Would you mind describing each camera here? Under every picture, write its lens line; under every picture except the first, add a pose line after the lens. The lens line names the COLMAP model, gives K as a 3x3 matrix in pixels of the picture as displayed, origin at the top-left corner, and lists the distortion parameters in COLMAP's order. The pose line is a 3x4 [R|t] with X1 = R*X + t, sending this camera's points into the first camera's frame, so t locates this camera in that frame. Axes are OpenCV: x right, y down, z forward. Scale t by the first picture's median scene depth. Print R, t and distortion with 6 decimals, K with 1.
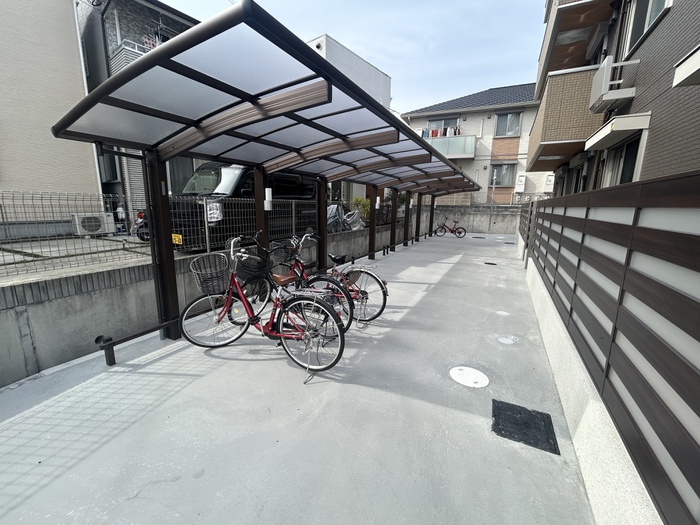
lens RADIAL K [[283.5, 0, 350.0], [0, 283.5, 262.5], [0, 0, 1]] dist [0.000517, 0.000012]
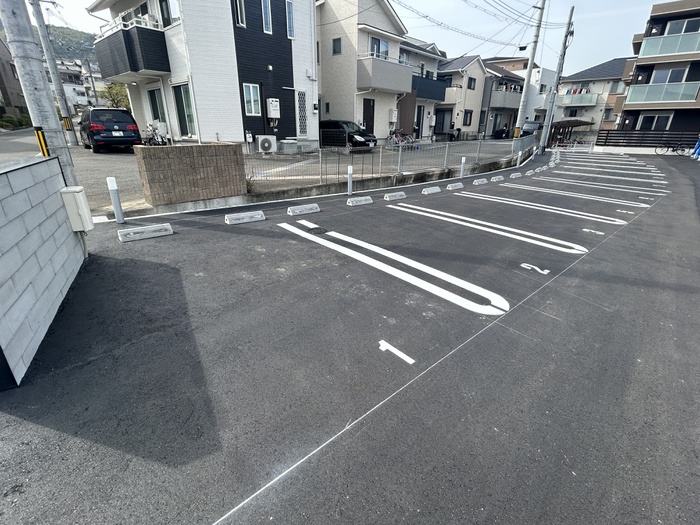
lens RADIAL K [[329.8, 0, 350.0], [0, 329.8, 262.5], [0, 0, 1]] dist [-0.001155, -0.000563]
pose [[0.979774, 0.078261, -0.184169, -0.712943], [-0.042999, 0.981190, 0.188196, 0.334761], [0.195433, -0.176470, 0.964709, -1.701047]]
